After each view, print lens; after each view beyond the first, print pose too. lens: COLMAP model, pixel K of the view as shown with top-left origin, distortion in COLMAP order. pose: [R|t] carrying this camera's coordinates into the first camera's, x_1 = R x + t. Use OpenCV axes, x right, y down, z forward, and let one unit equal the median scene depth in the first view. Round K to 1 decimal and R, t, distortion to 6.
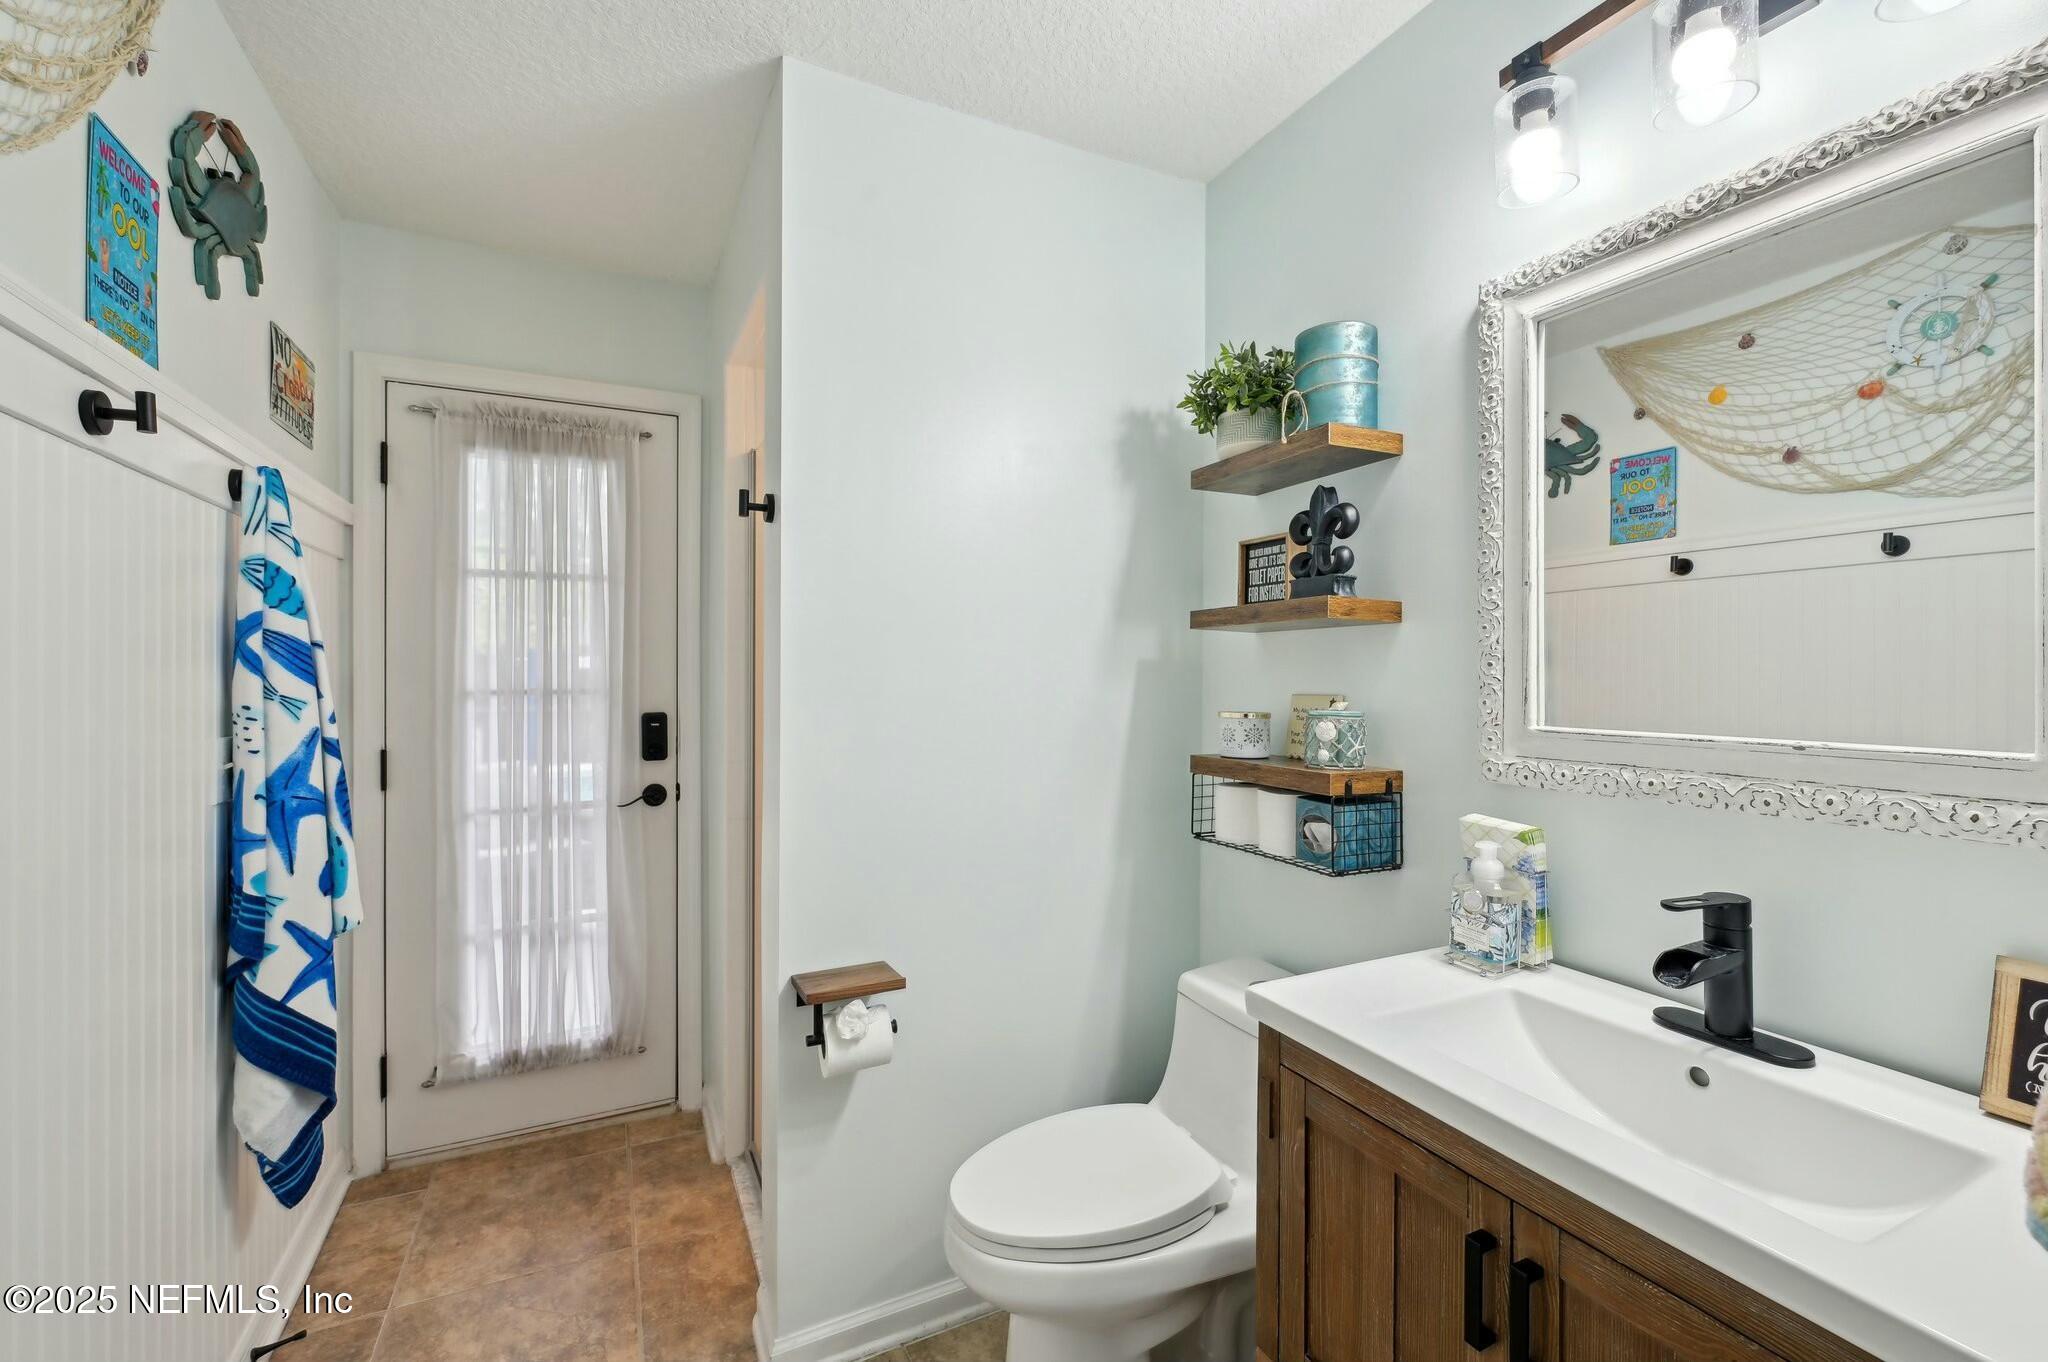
lens RADIAL K [[876.4, 0, 1032.8], [0, 876.4, 668.8], [0, 0, 1]] dist [0.002961, -0.001679]
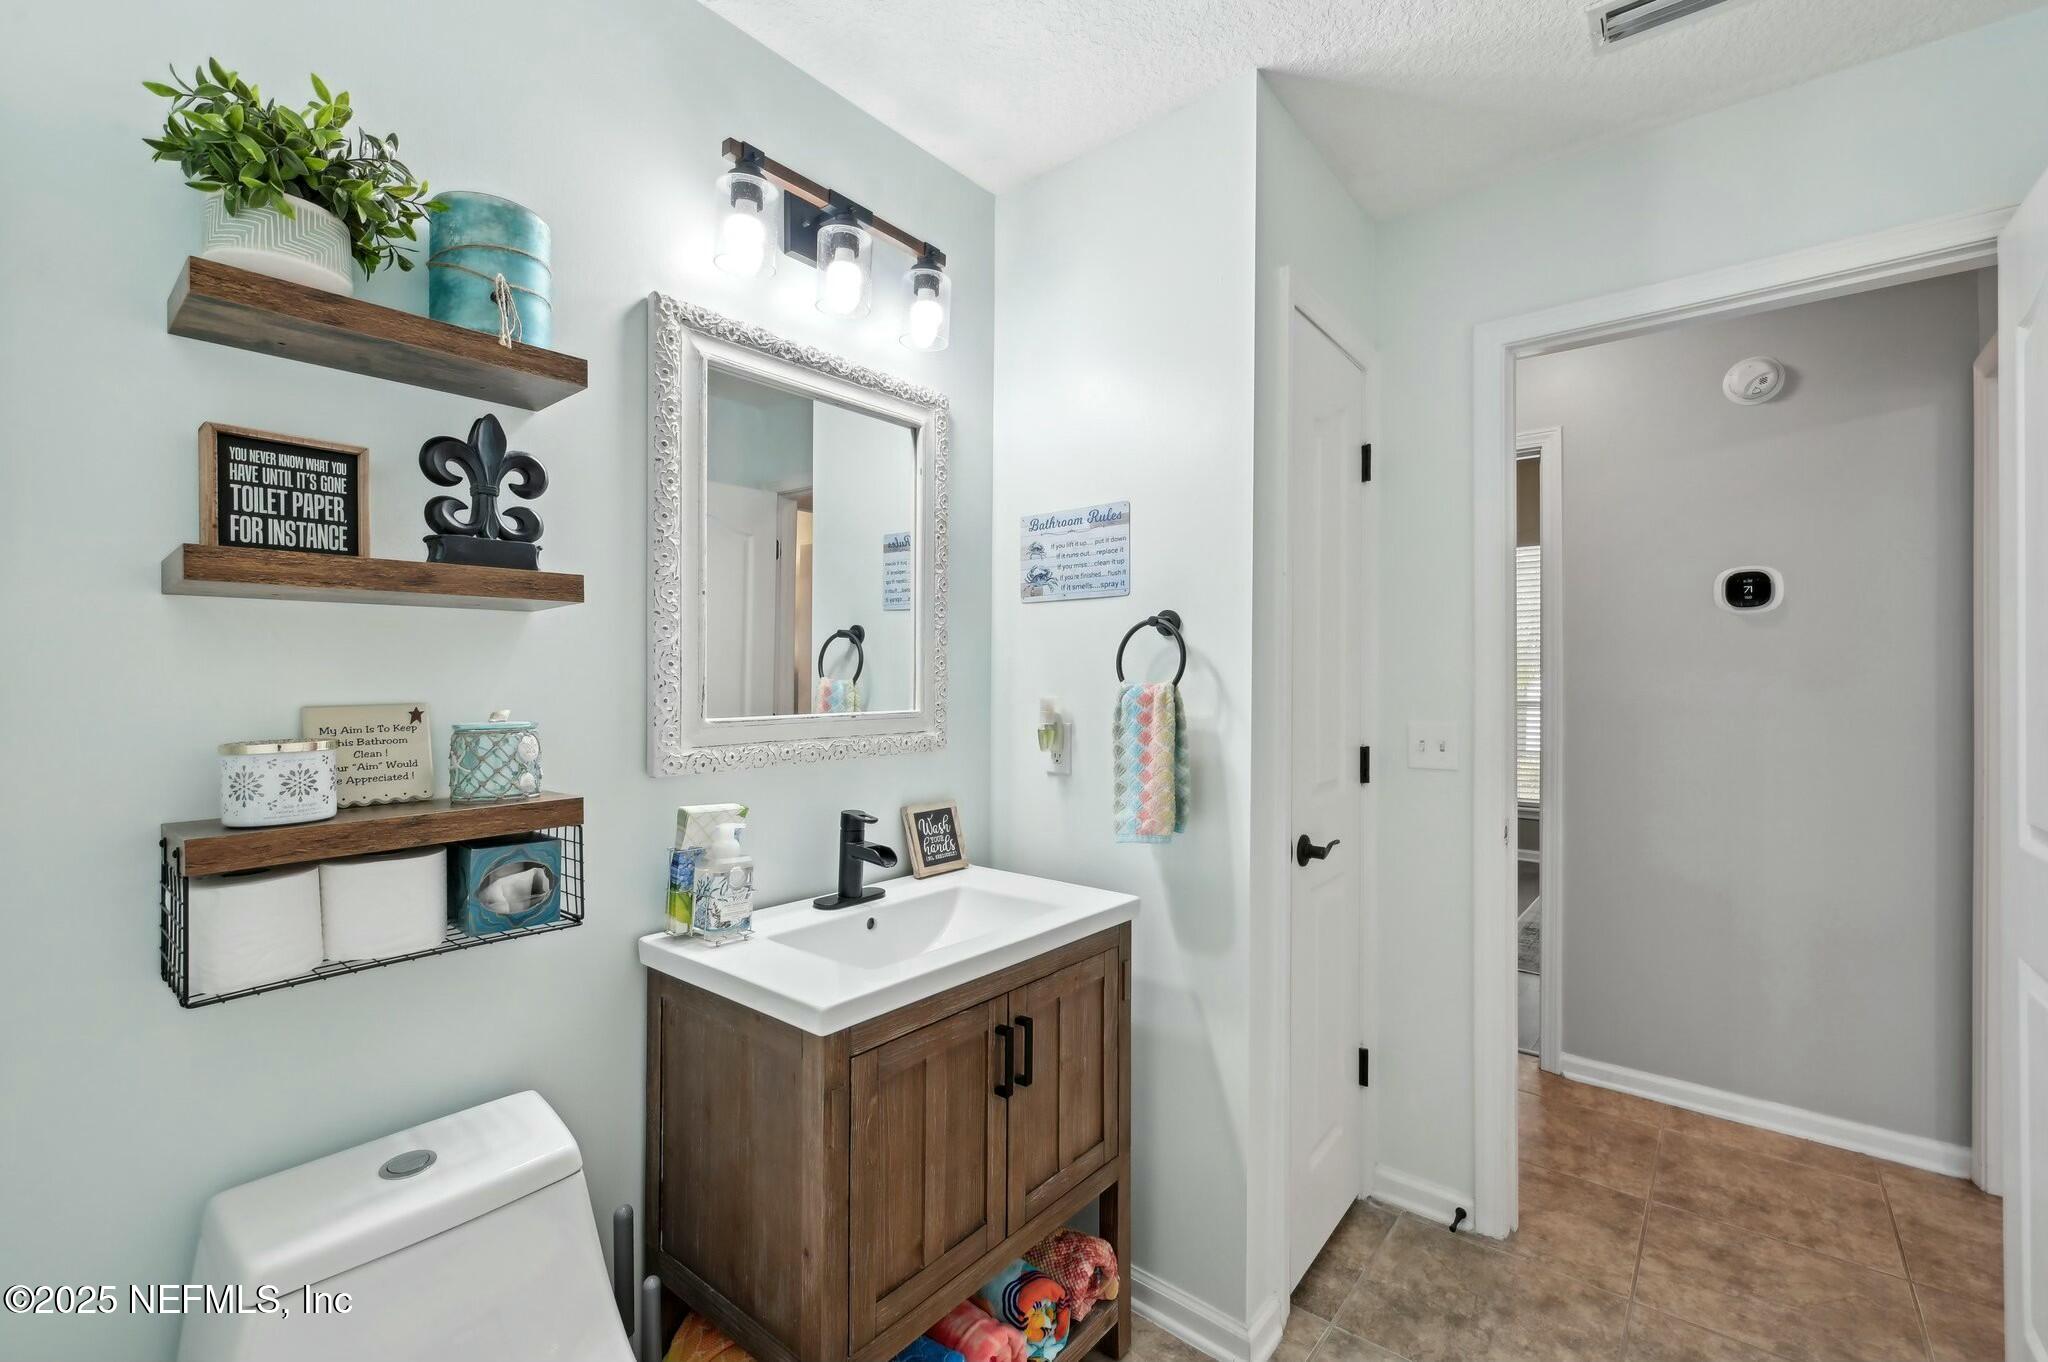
lens RADIAL K [[876.4, 0, 1023.5], [0, 876.4, 681.1], [0, 0, 1]] dist [0.002961, -0.001679]
pose [[-0.408206, 0.001334, 0.912889, -0.606529], [0.002490, 0.999997, -0.000348, 0.017012], [-0.912886, 0.002131, -0.408208, 1.041536]]
